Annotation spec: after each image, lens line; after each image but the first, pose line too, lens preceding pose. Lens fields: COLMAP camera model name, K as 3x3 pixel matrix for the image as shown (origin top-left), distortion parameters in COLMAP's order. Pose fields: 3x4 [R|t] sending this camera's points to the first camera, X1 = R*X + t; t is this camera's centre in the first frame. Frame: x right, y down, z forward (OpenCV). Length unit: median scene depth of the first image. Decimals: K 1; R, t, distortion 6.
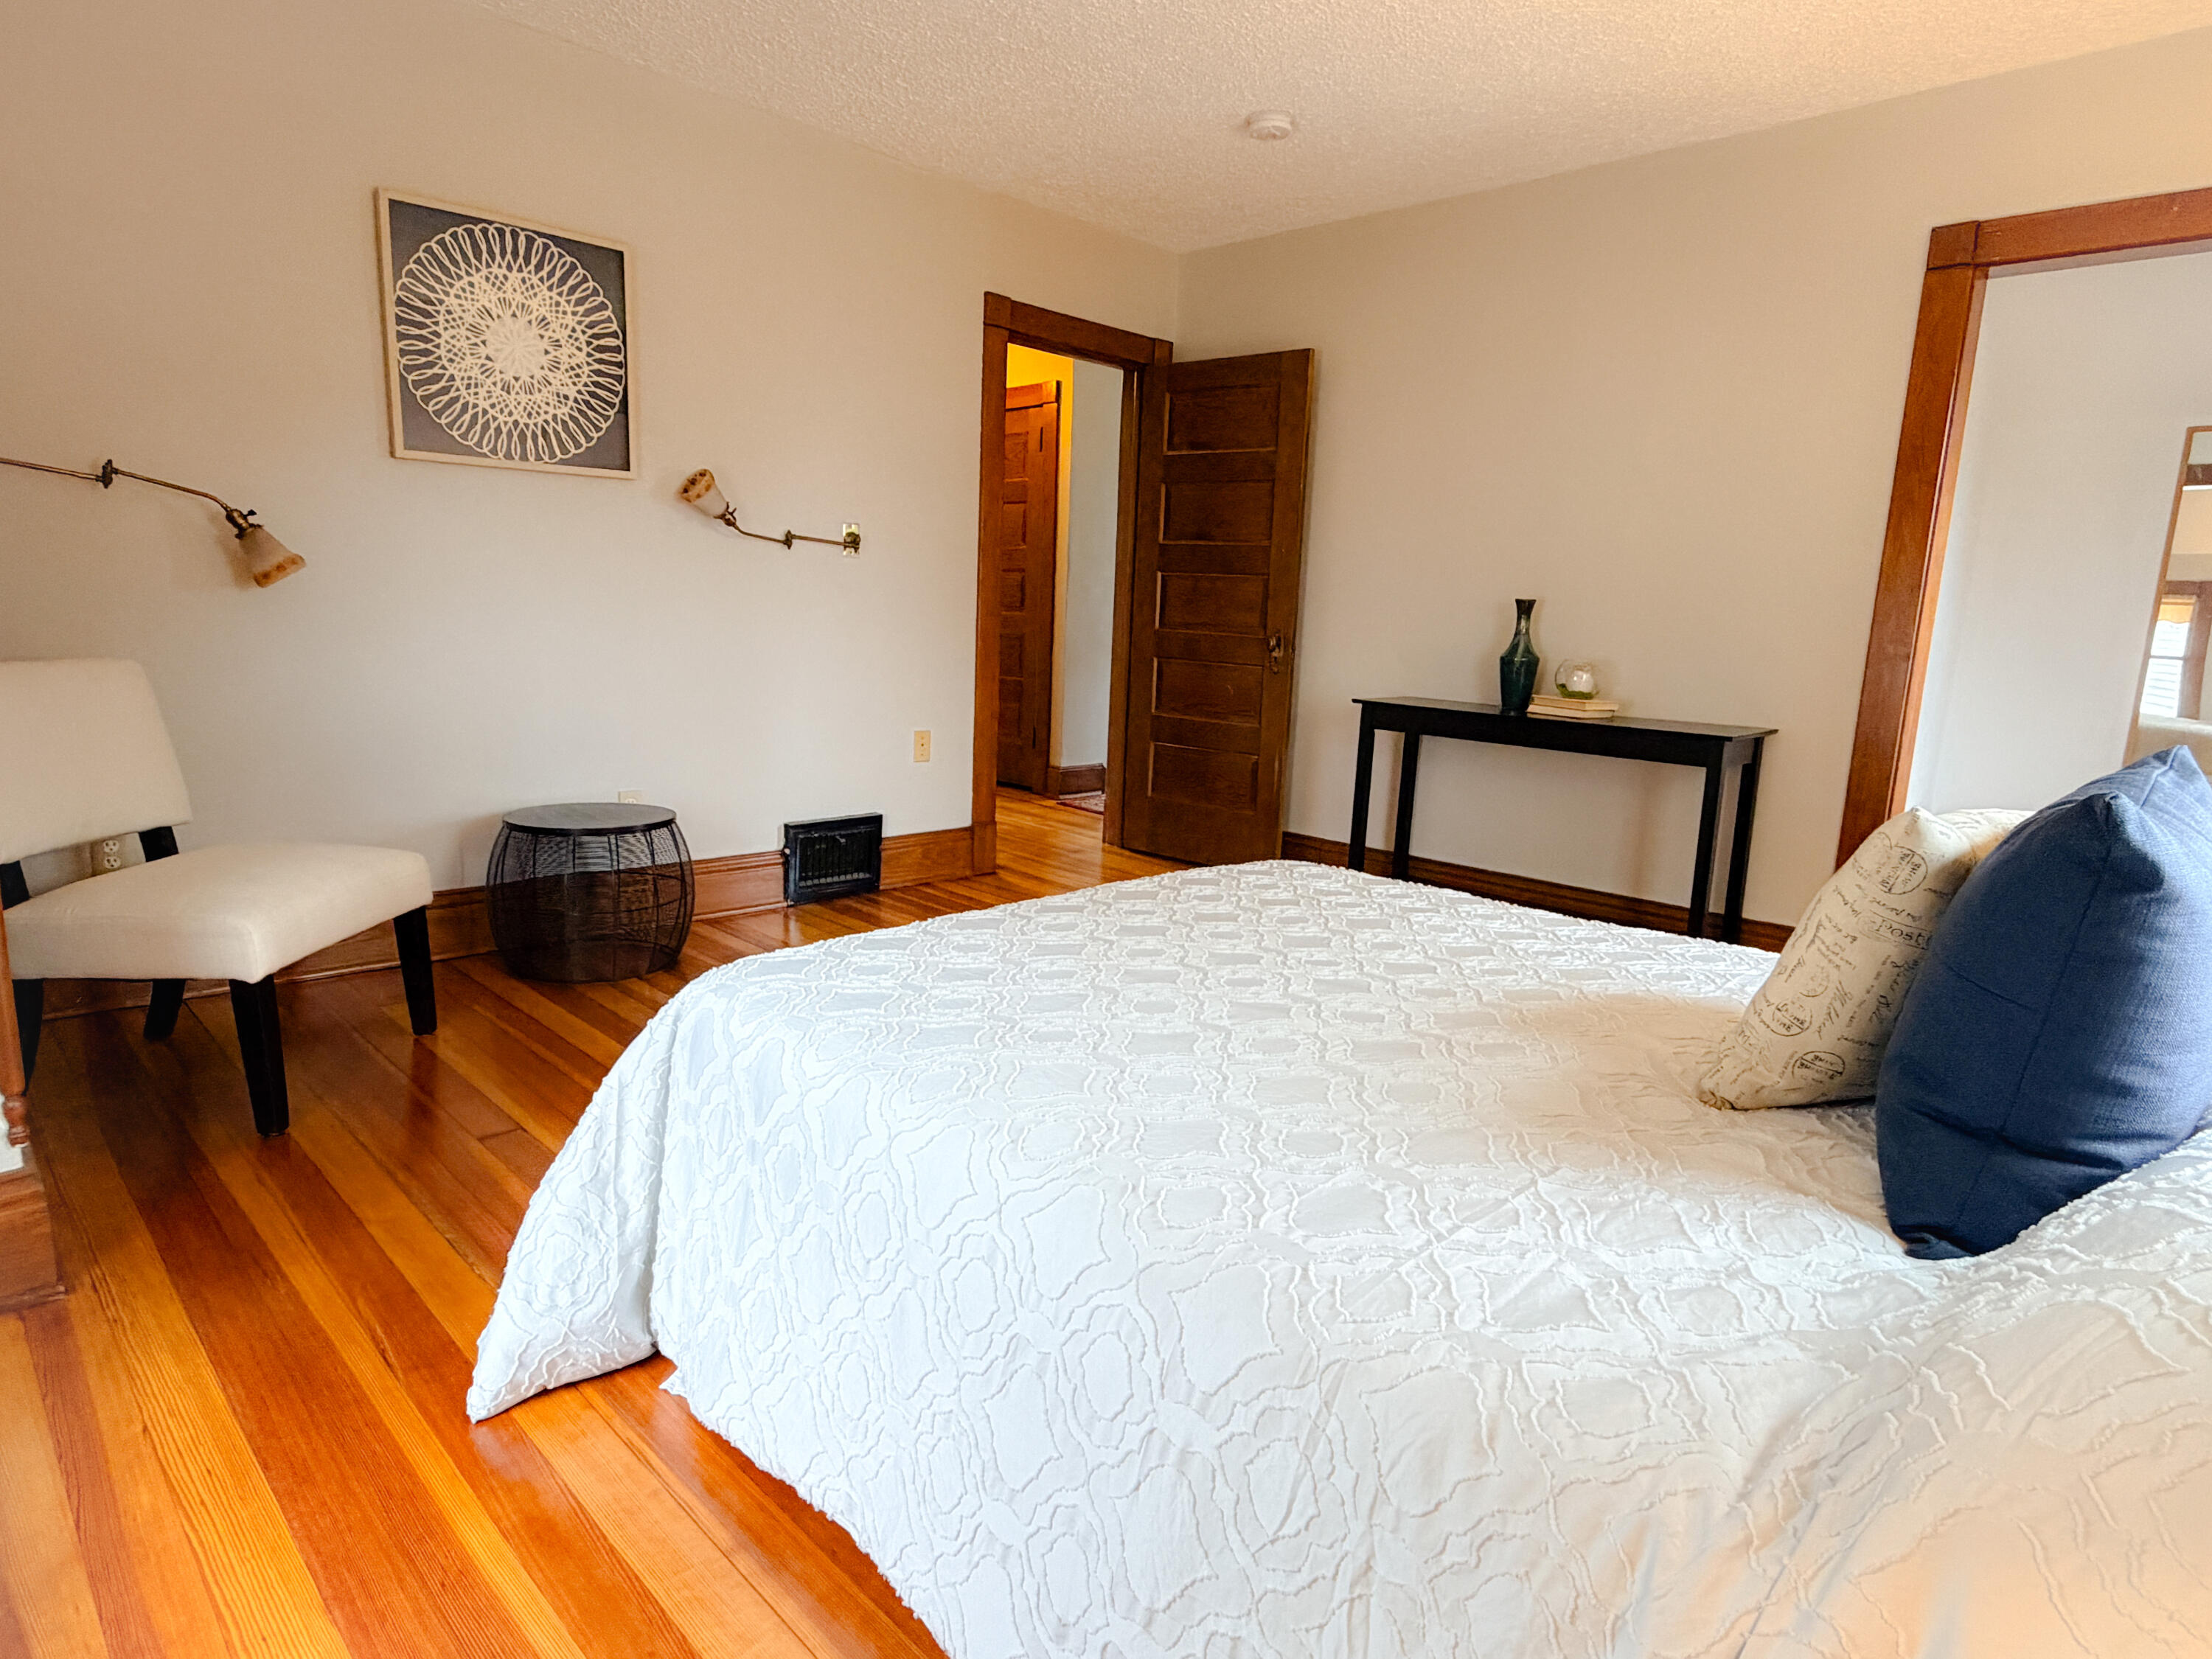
lens RADIAL K [[1239.7, 0, 1095.5], [0, 1239.7, 827.0], [0, 0, 1]] dist [-0.004846, 0.002076]
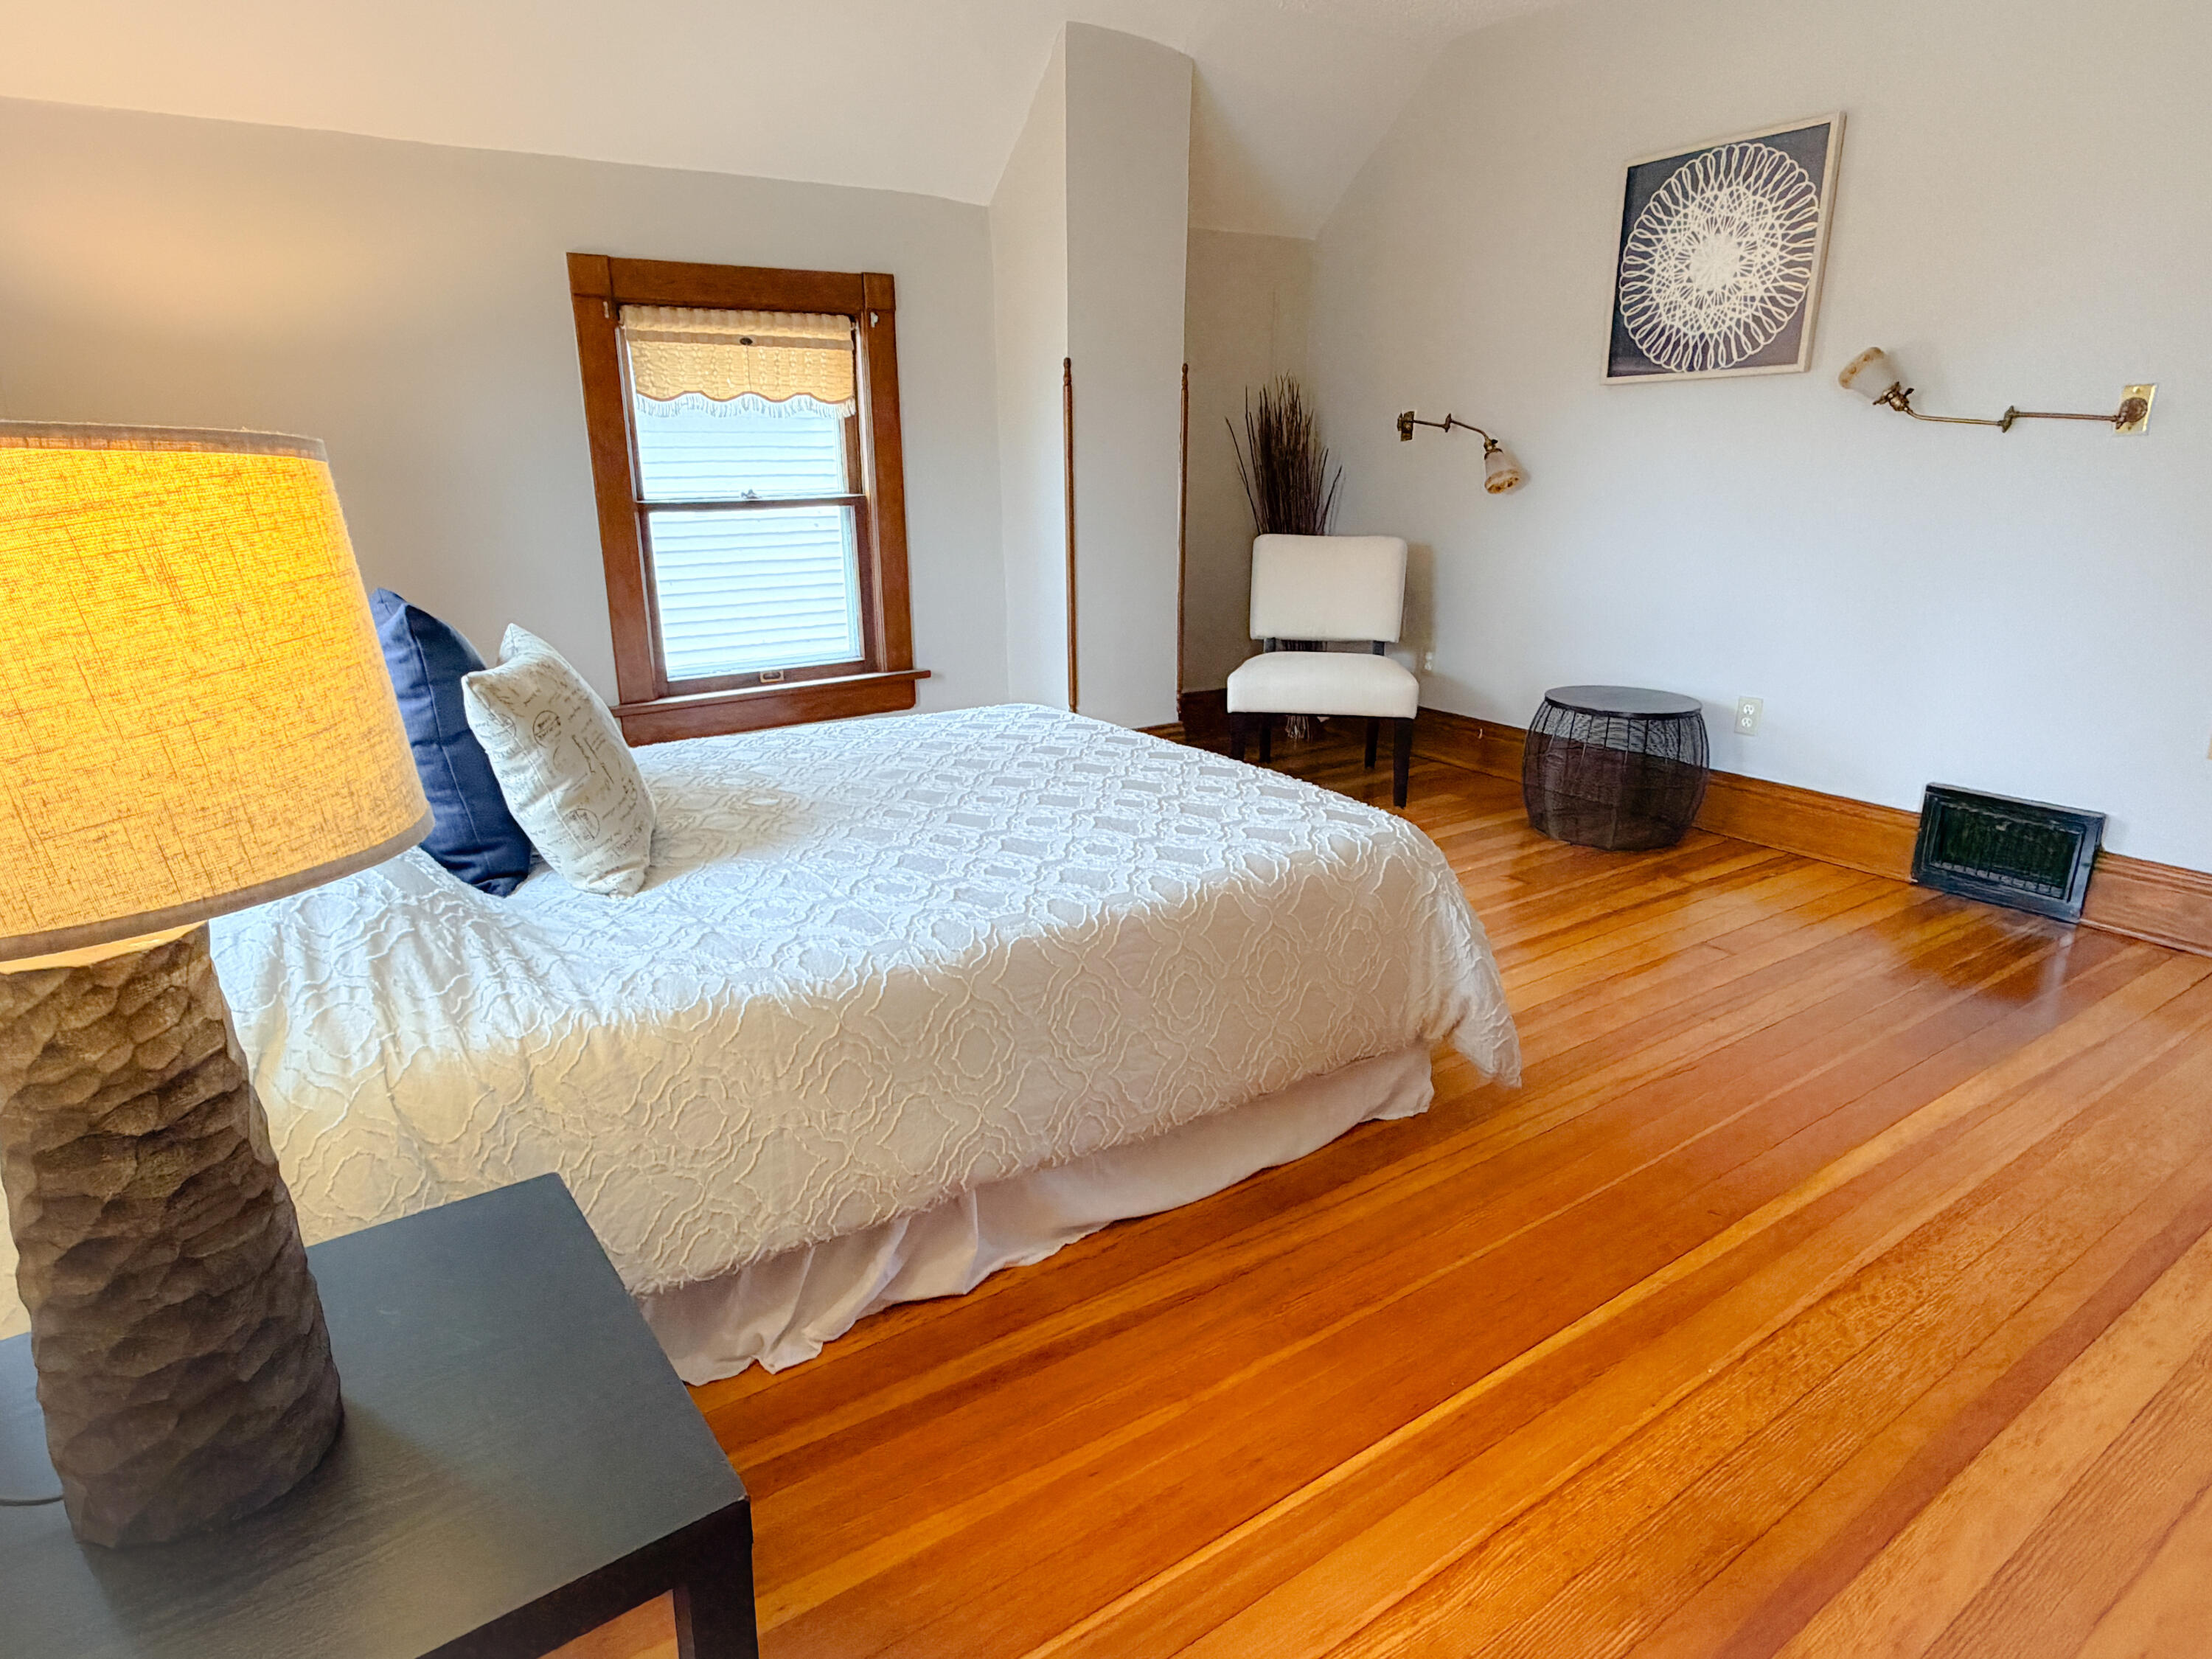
lens RADIAL K [[1239.7, 0, 1095.5], [0, 1239.7, 827.0], [0, 0, 1]] dist [-0.004846, 0.002076]
pose [[-0.188681, 0.236904, -0.953035, 0.763803], [-0.180265, 0.945621, 0.270750, -0.116707], [0.965352, 0.222884, -0.135715, 0.728082]]
